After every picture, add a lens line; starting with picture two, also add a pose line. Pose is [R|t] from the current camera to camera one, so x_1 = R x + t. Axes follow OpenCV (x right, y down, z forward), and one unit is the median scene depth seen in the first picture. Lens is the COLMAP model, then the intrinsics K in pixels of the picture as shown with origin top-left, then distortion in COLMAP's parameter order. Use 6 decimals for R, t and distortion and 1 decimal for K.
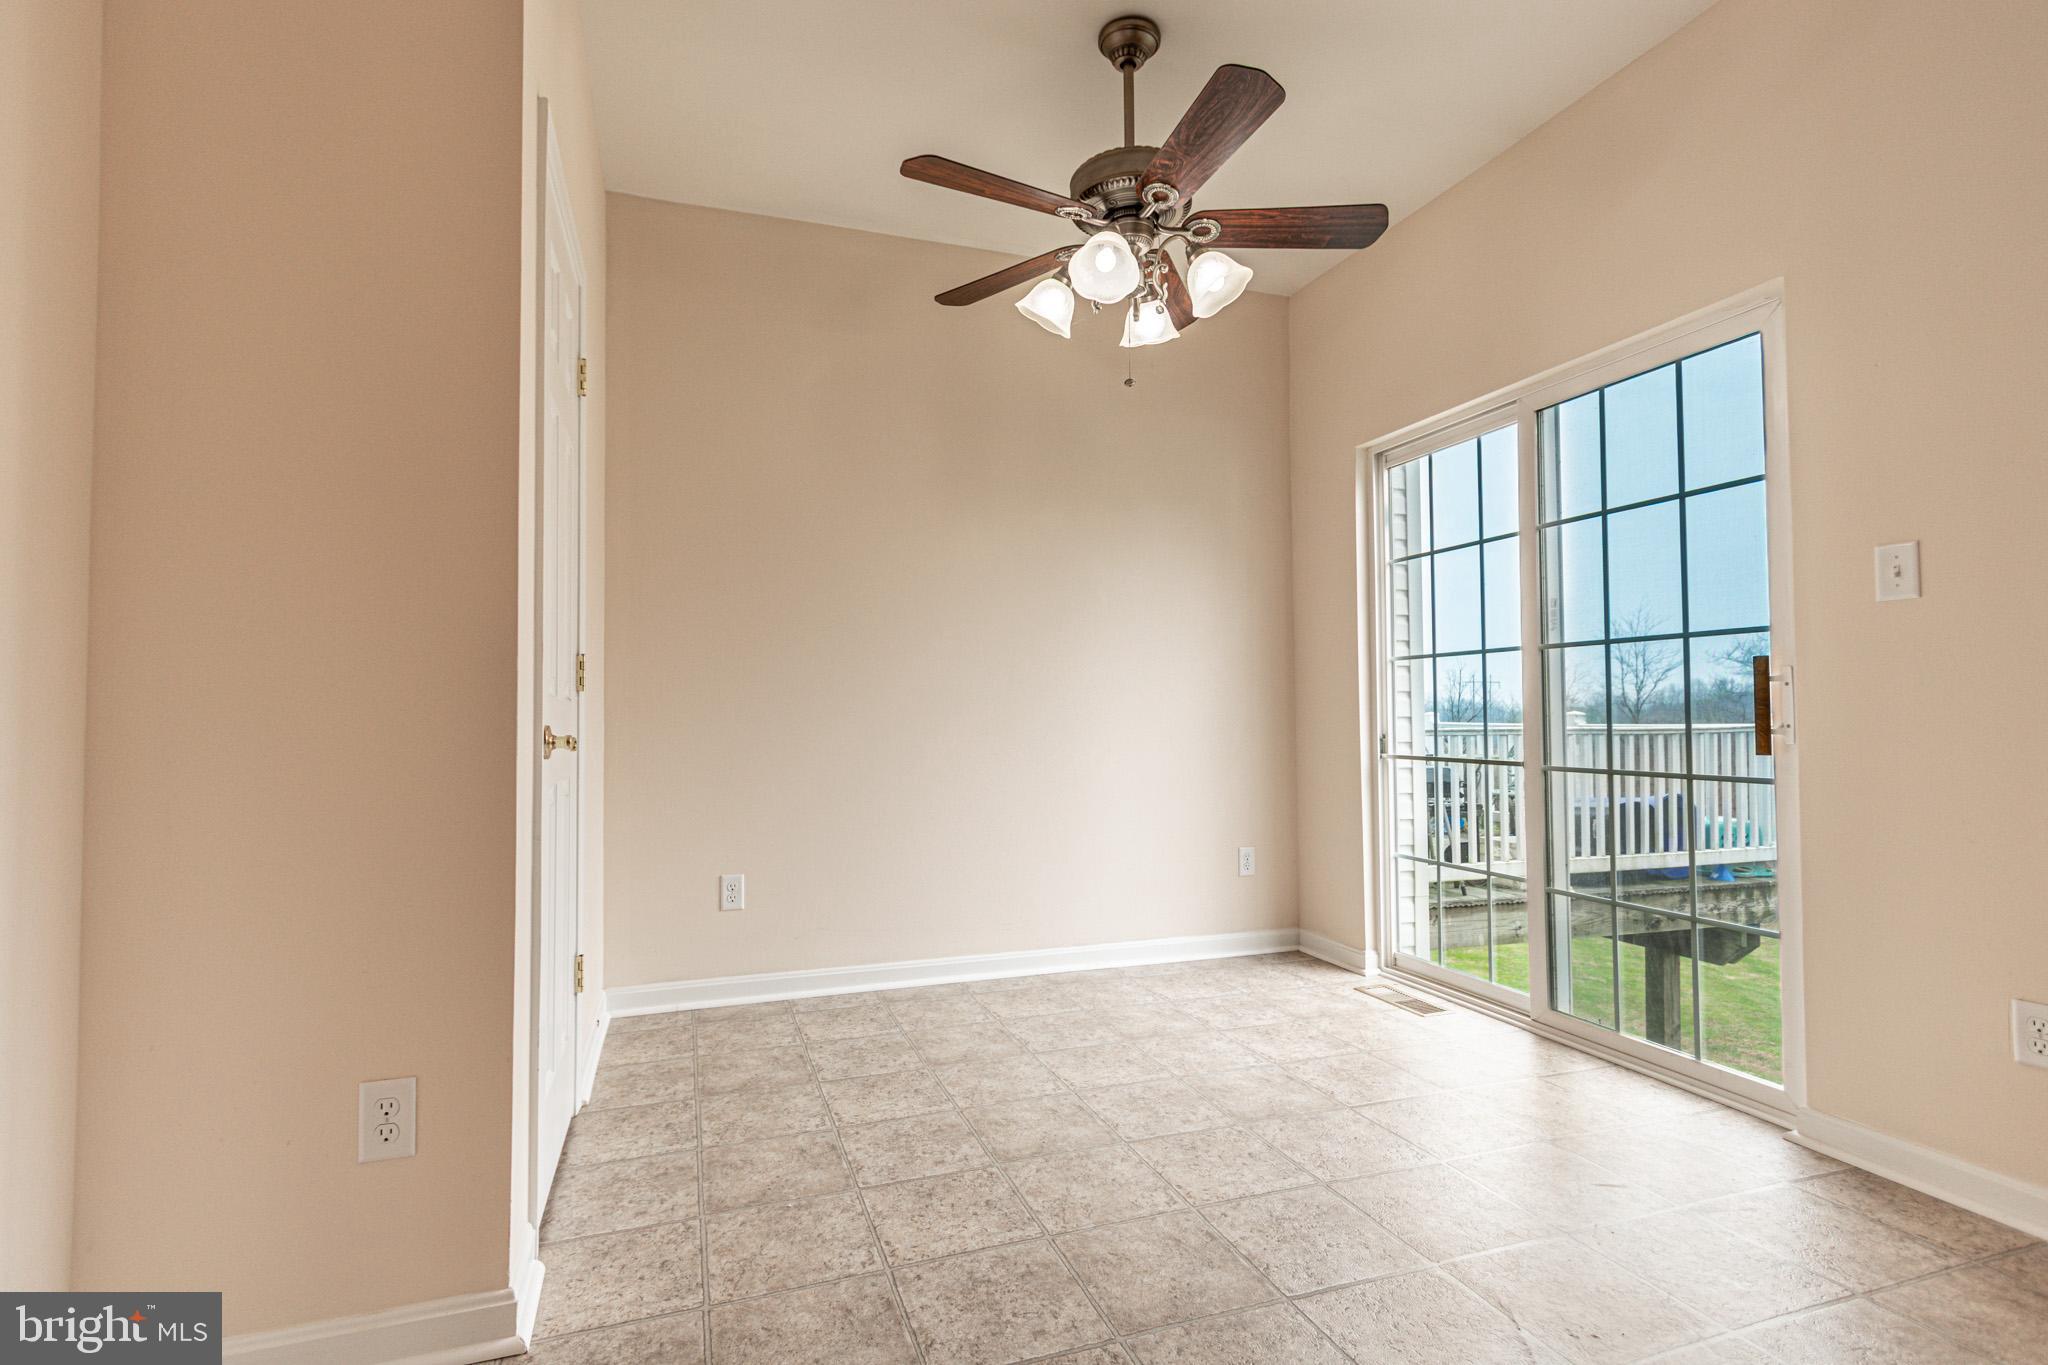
lens RADIAL K [[956.0, 0, 1015.6], [0, 956.0, 694.8], [0, 0, 1]] dist [0.003859, 0.000000]
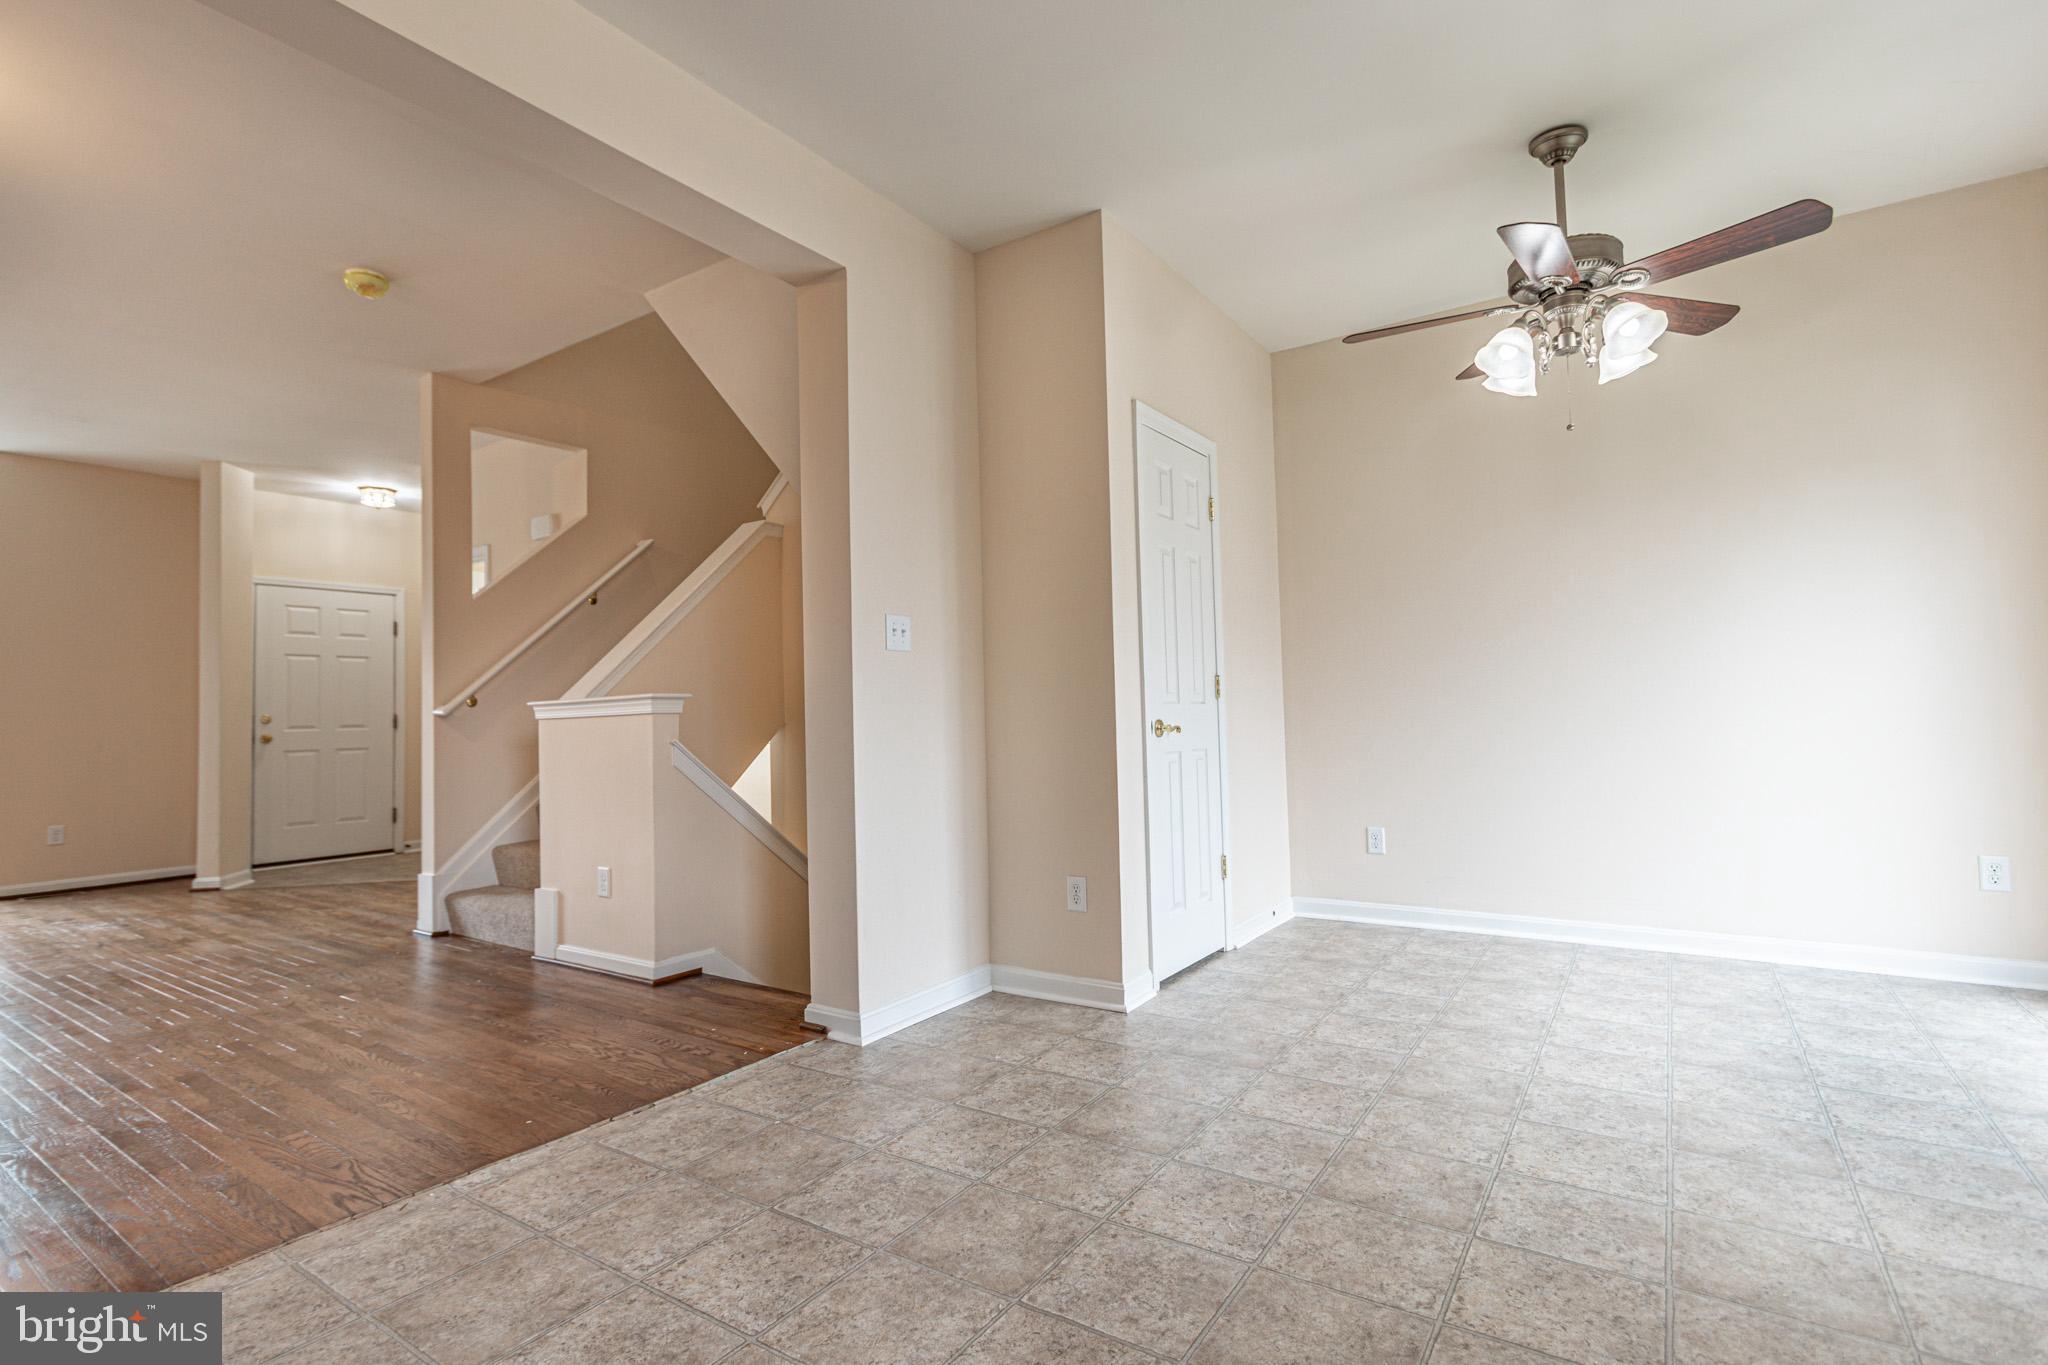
lens RADIAL K [[956.0, 0, 1016.2], [0, 956.0, 675.9], [0, 0, 1]] dist [0.003859, 0.000000]
pose [[0.592408, -0.048333, -0.804187, 0.362374], [0.037329, 0.998773, -0.032530, 0.003140], [0.804773, -0.010748, 0.593485, 0.135236]]
